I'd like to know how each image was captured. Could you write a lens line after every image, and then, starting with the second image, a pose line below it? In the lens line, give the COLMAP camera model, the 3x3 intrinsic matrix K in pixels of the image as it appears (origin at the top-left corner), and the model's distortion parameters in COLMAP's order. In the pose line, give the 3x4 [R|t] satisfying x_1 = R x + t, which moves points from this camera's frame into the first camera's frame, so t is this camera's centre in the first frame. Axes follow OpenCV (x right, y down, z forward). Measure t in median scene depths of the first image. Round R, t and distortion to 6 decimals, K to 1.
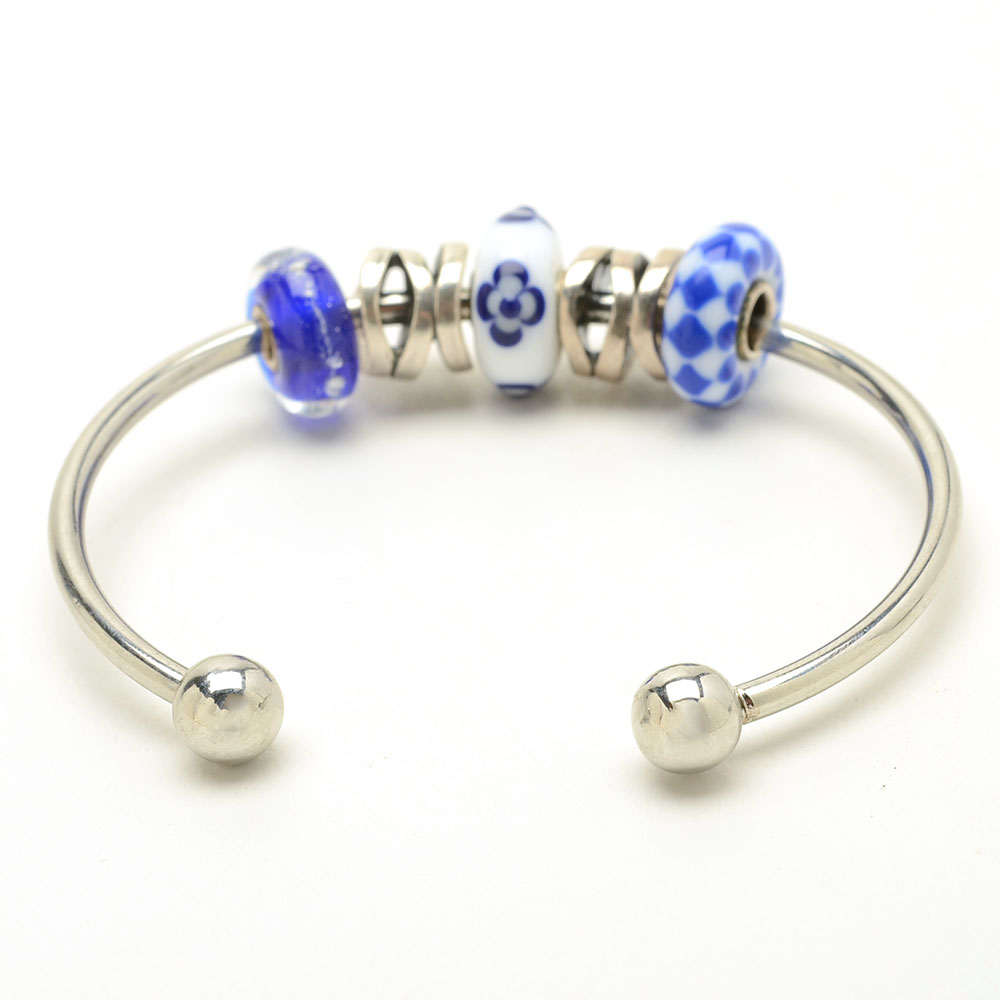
lens RADIAL K [[3022.0, 0, 500.0], [0, 3022.0, 500.0], [0, 0, 1]] dist [0.091917, 0.922860]
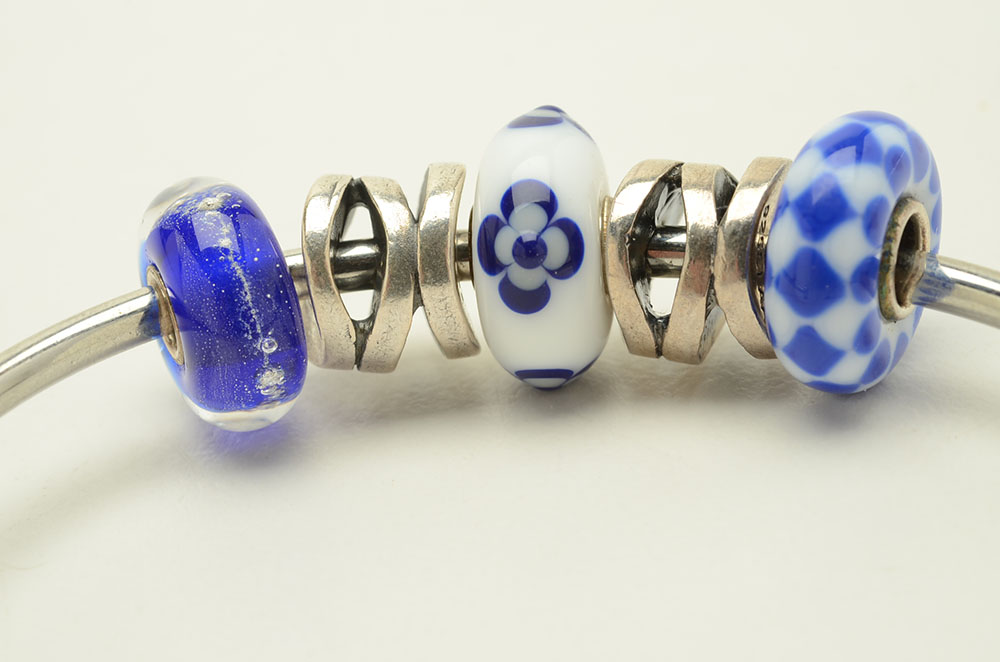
lens RADIAL K [[2590.2, 0, 500.0], [0, 2590.2, 331.0], [0, 0, 1]] dist [-0.319204, 0.463918]
pose [[0.999123, -0.036418, -0.020681, 0.007833], [0.034845, 0.996803, -0.071893, -0.006576], [0.023233, 0.071110, 0.997198, 0.438868]]
